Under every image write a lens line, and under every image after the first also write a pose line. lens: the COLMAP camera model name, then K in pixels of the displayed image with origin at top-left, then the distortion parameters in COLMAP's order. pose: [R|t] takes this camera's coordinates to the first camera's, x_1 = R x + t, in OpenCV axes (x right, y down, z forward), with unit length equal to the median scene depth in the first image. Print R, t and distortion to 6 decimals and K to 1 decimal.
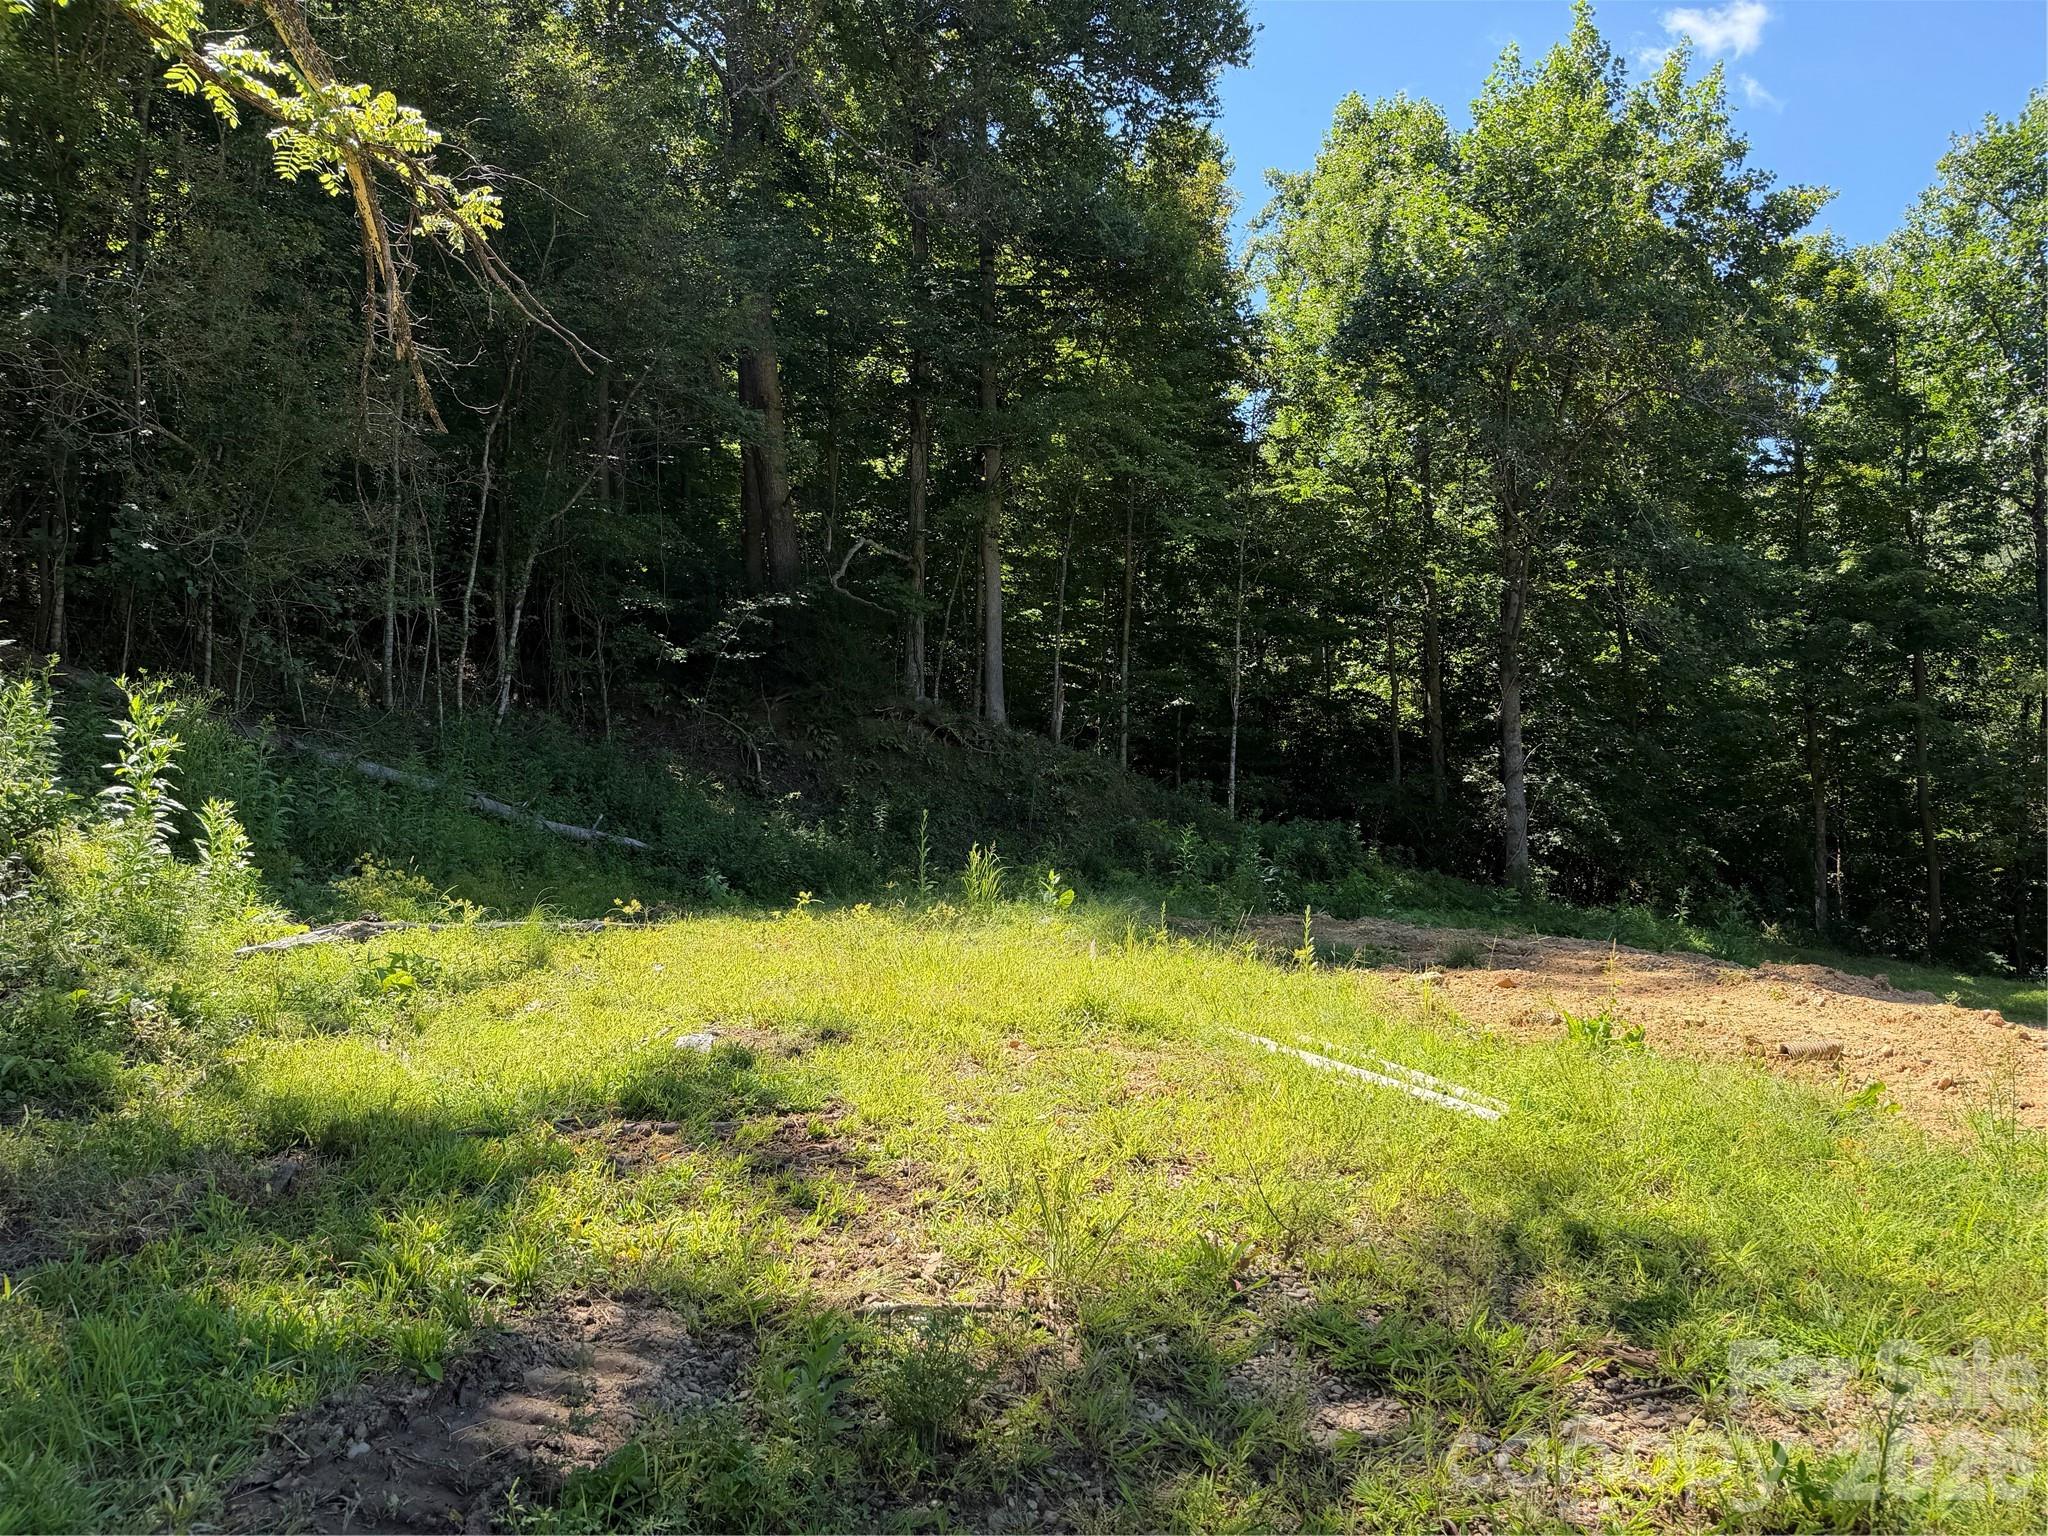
lens RADIAL K [[1435.3, 0, 1014.7], [0, 1435.3, 775.3], [0, 0, 1]] dist [0.058658, -0.071734]
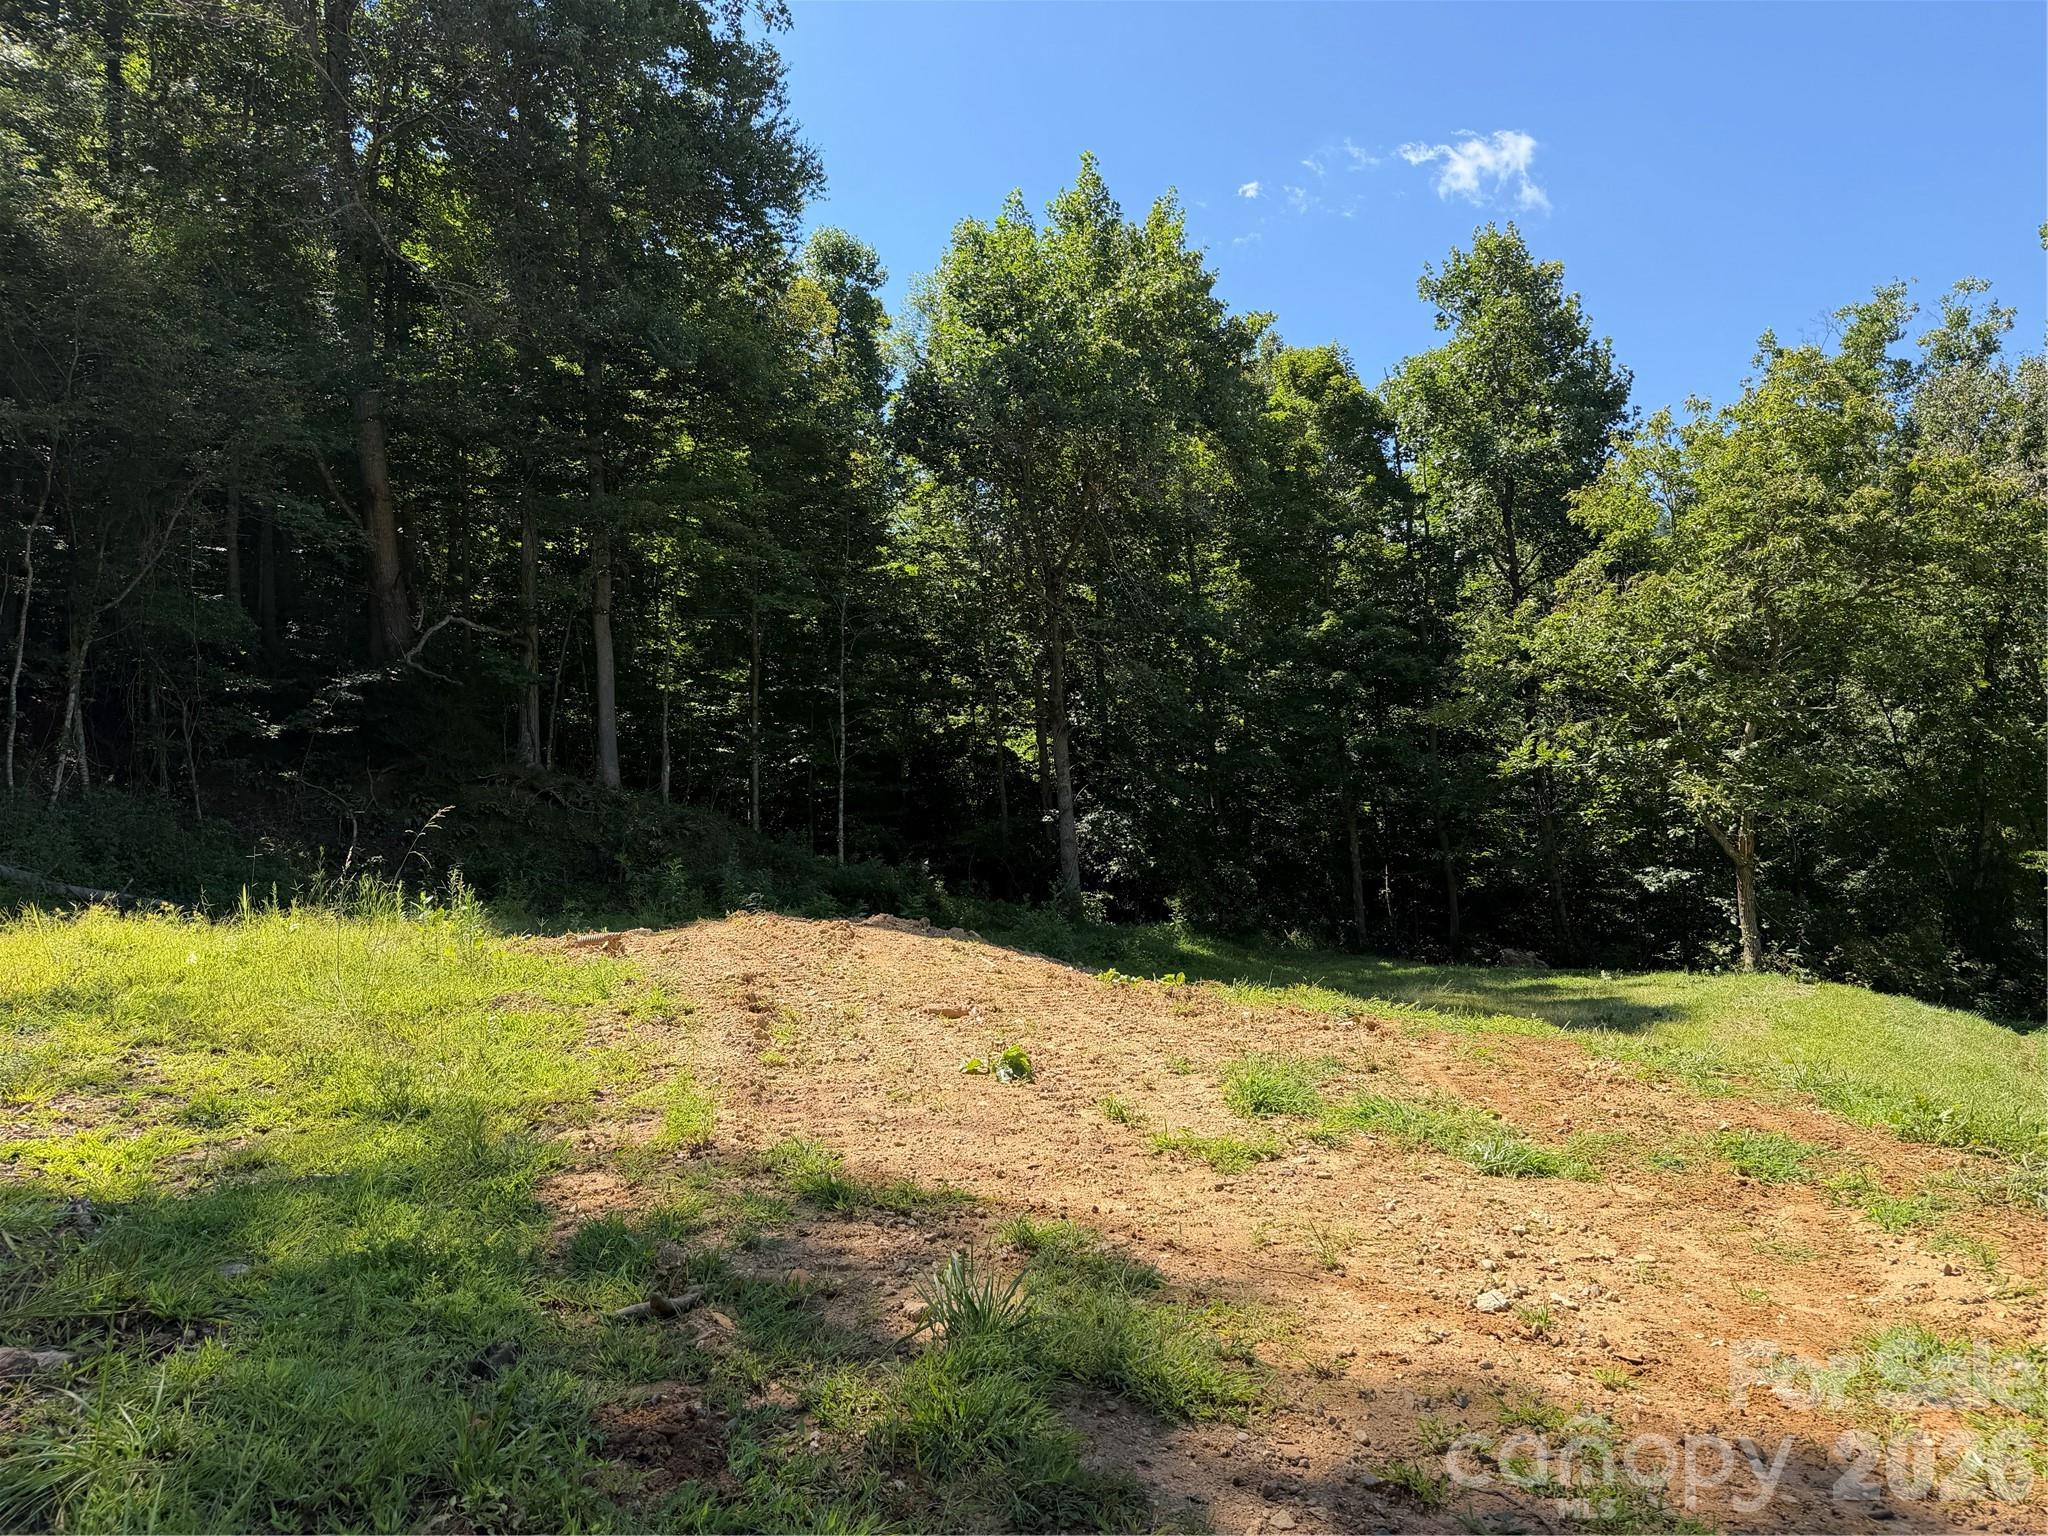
lens RADIAL K [[1435.3, 0, 1042.9], [0, 1435.3, 754.4], [0, 0, 1]] dist [0.058658, -0.071734]
pose [[0.990655, -0.035845, 0.131595, 0.221843], [0.044358, 0.997069, -0.062341, 0.028921], [-0.128975, 0.067596, 0.989341, -0.146594]]
